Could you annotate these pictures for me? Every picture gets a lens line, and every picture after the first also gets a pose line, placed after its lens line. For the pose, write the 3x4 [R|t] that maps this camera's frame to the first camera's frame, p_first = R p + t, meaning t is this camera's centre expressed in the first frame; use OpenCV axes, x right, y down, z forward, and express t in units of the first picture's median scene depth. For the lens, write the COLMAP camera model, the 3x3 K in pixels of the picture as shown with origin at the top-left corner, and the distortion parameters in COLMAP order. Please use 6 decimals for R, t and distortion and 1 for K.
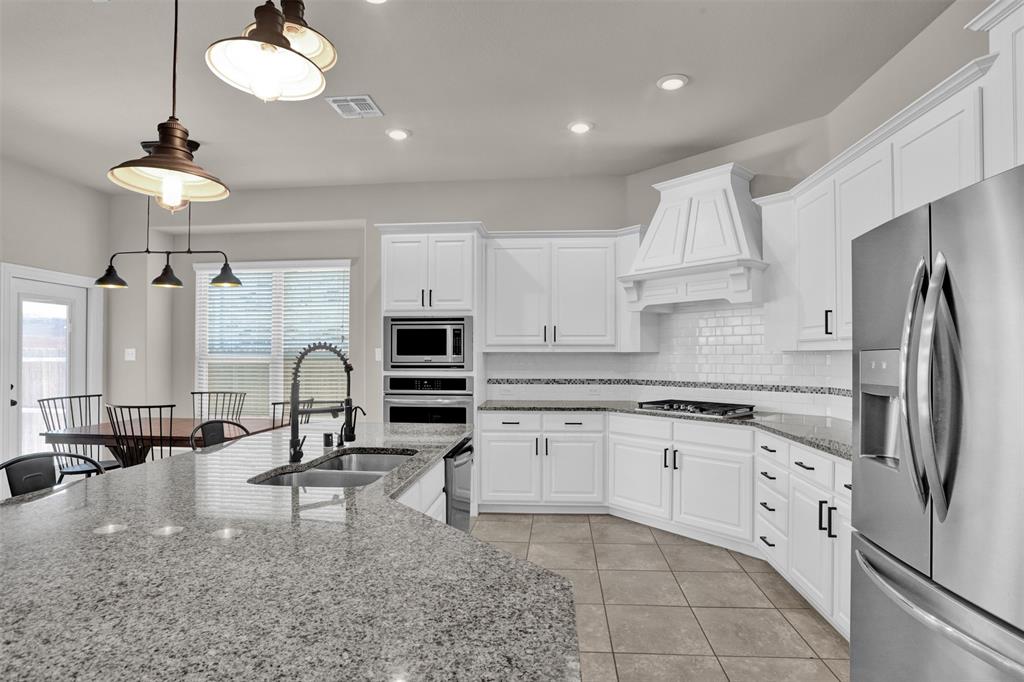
lens RADIAL K [[509.4, 0, 523.7], [0, 509.4, 349.4], [0, 0, 1]] dist [-0.069589, 0.024990]
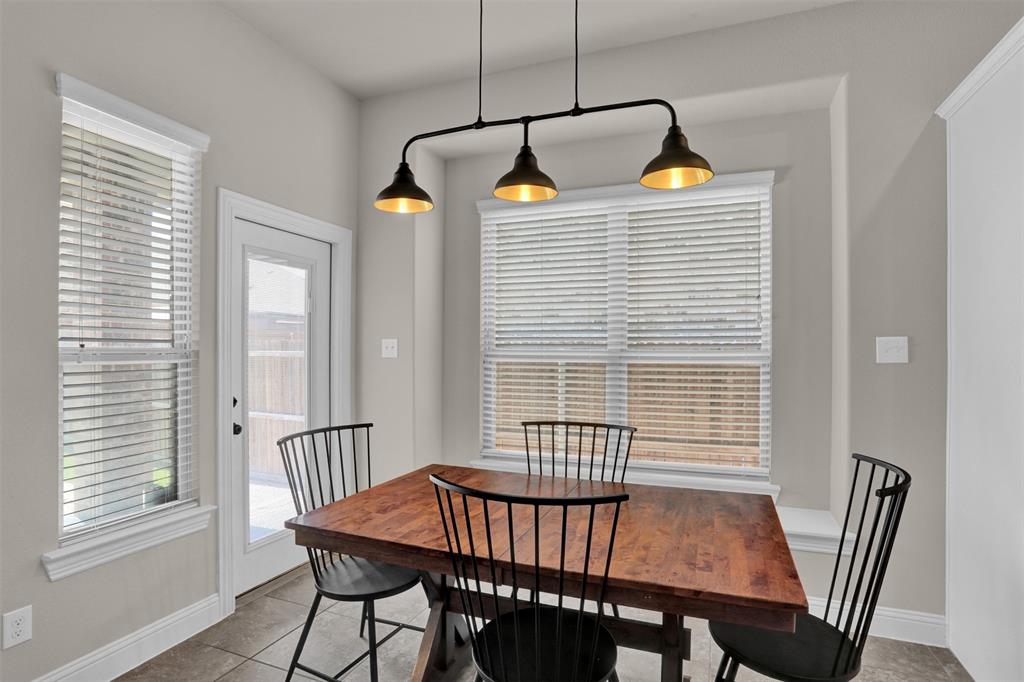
lens RADIAL K [[519.4, 0, 527.3], [0, 519.4, 344.9], [0, 0, 1]] dist [-0.036879, 0.000046]
pose [[0.956882, 0.002188, -0.290469, -0.538304], [-0.000818, 0.999988, 0.004836, 0.003826], [0.290476, -0.004389, 0.956872, 0.512560]]
